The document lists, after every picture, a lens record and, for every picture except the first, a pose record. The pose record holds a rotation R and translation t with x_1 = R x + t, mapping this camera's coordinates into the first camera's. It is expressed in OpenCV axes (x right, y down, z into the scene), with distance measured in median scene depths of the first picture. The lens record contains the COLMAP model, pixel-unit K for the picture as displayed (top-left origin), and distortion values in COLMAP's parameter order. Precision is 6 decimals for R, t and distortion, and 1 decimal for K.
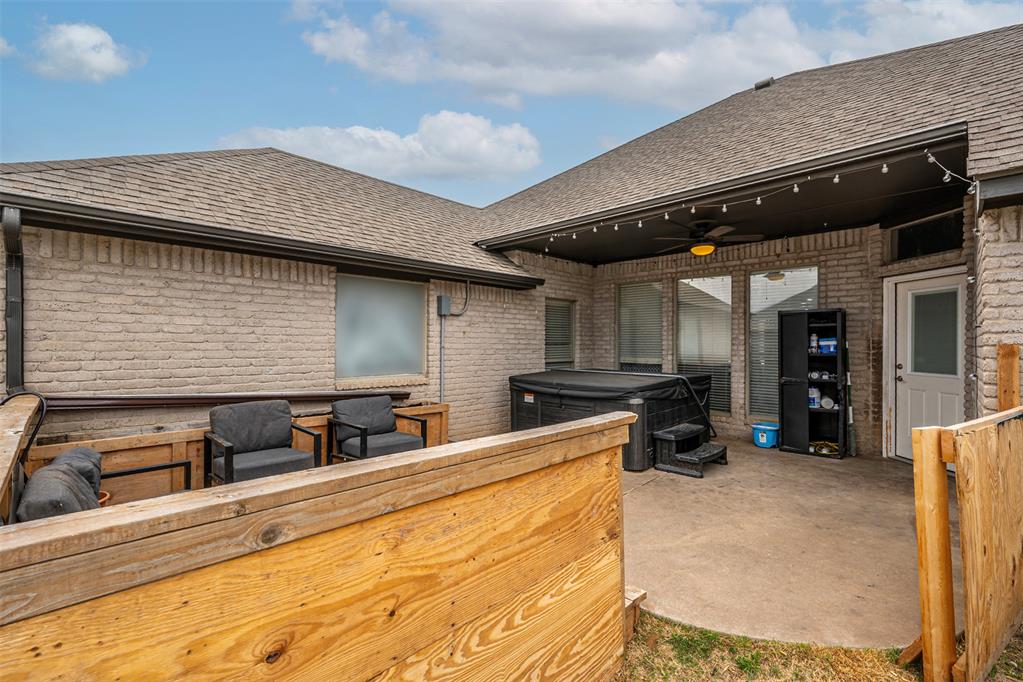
lens RADIAL K [[456.2, 0, 538.9], [0, 456.2, 341.0], [0, 0, 1]] dist [-0.004128, -0.000390]
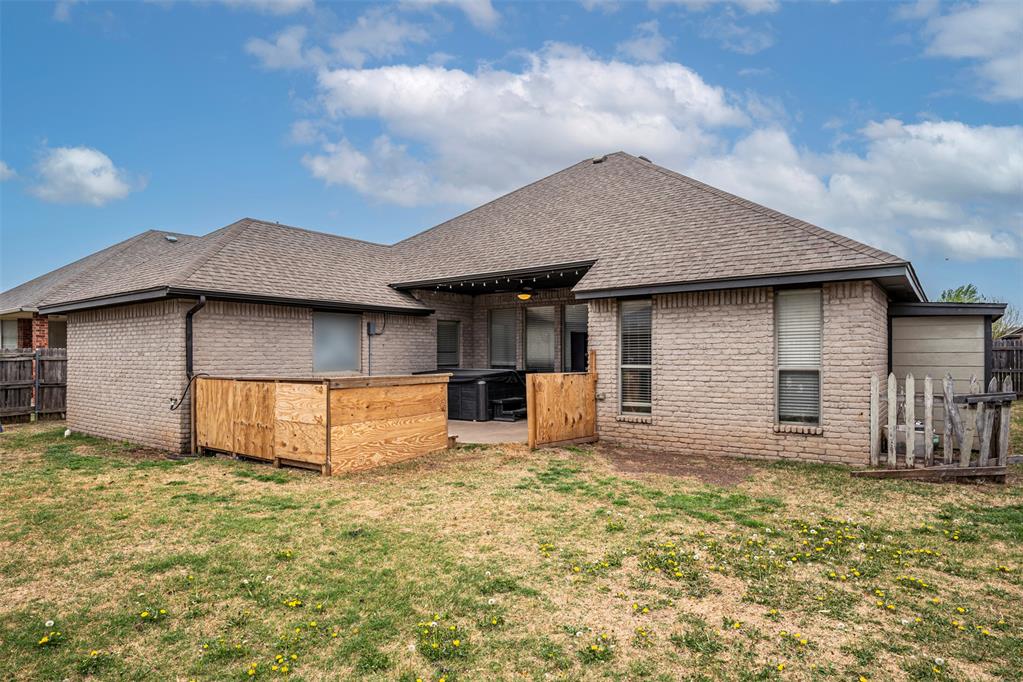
lens RADIAL K [[612.0, 0, 521.2], [0, 612.0, 342.0], [0, 0, 1]] dist [-0.015652, 0.003896]
pose [[0.994327, -0.003916, 0.106298, 0.108959], [0.005154, 0.999922, -0.011374, -0.002265], [-0.106245, 0.011857, 0.994269, -1.462430]]
